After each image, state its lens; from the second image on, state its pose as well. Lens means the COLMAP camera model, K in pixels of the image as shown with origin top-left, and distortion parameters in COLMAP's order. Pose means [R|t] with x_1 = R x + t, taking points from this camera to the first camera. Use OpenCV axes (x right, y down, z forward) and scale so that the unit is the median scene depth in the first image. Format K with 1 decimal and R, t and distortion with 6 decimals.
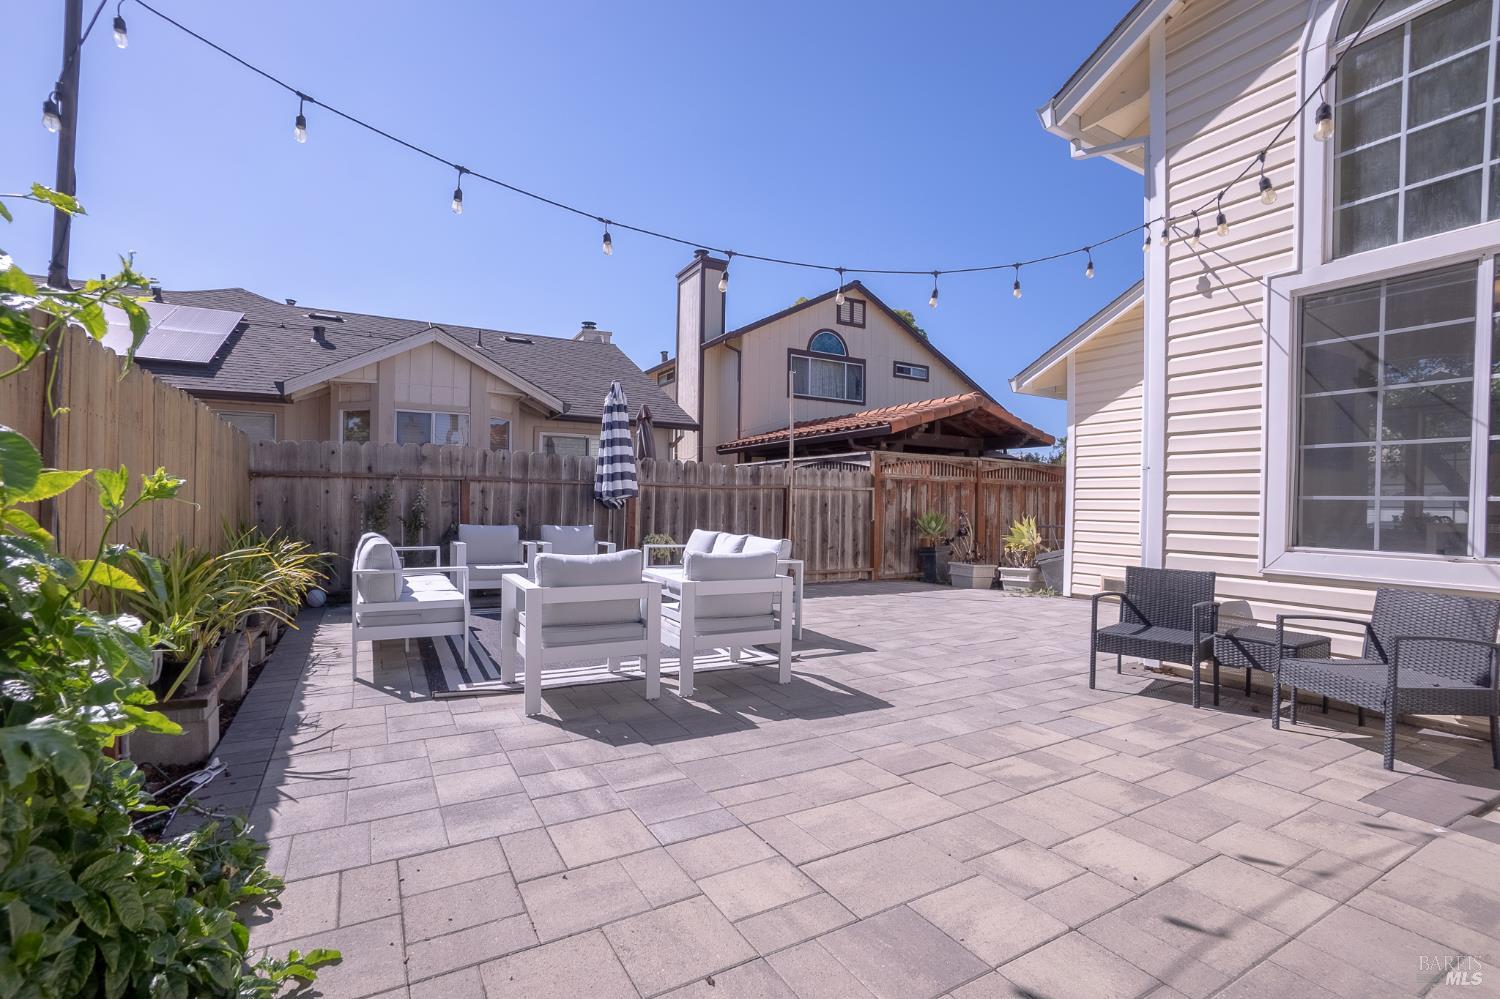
lens RADIAL K [[668.3, 0, 727.4], [0, 668.3, 509.4], [0, 0, 1]] dist [-0.066355, 0.023086]
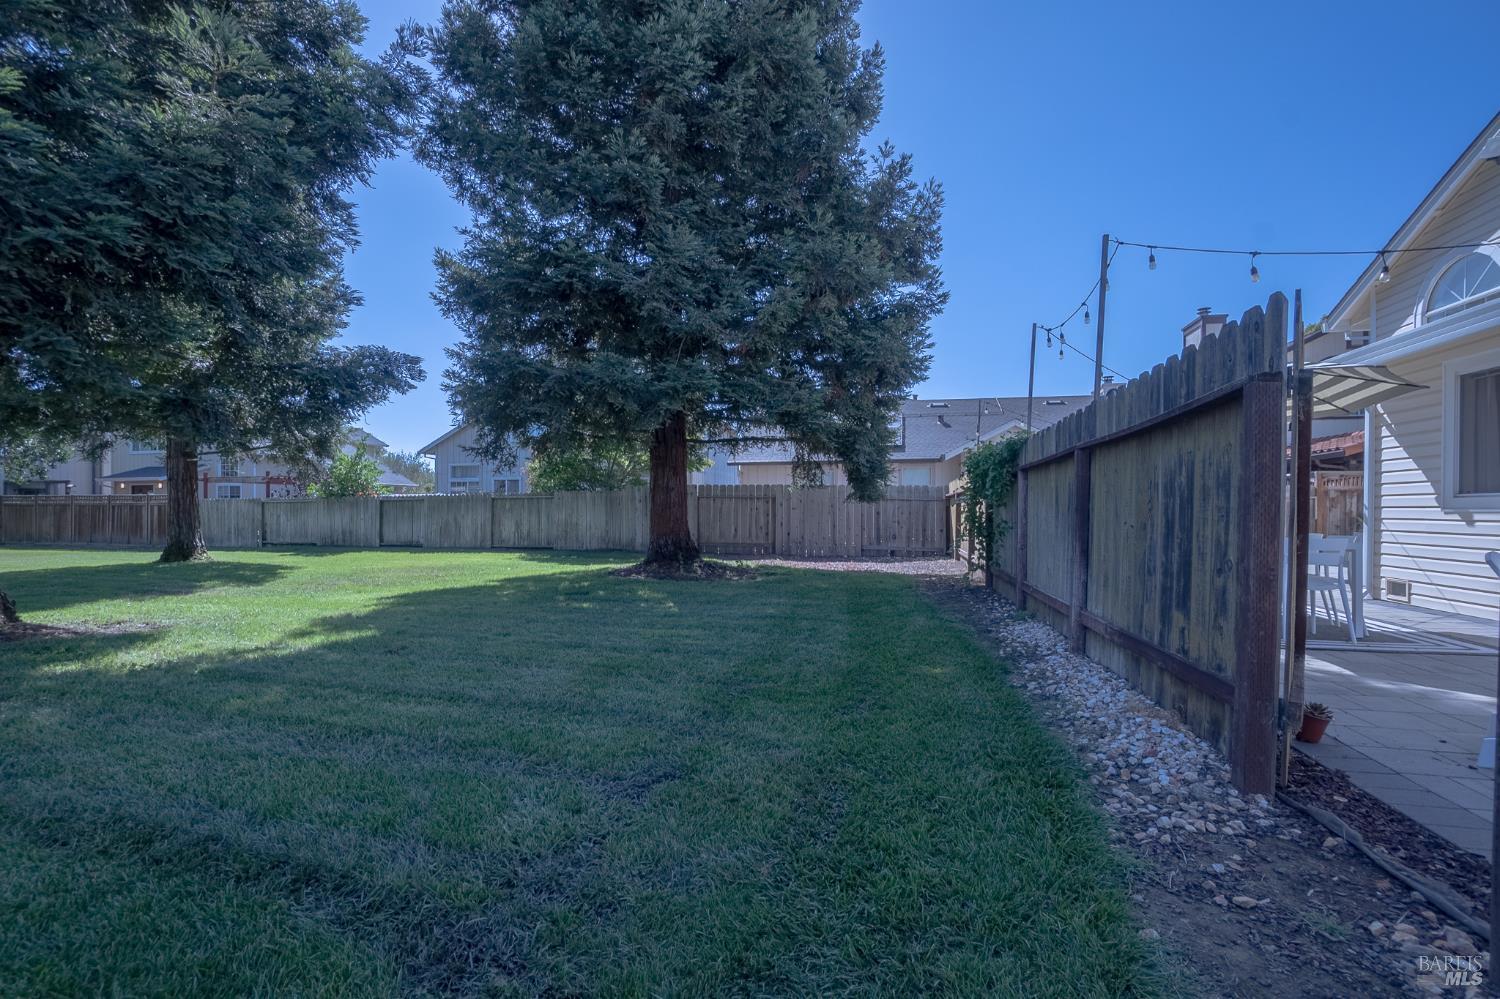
lens RADIAL K [[668.3, 0, 727.4], [0, 668.3, 509.4], [0, 0, 1]] dist [-0.066355, 0.023086]
pose [[0.734546, -0.014259, -0.678410, 0.140682], [0.001289, 0.999807, -0.019619, 0.013722], [0.678558, 0.013537, 0.734422, -0.576147]]
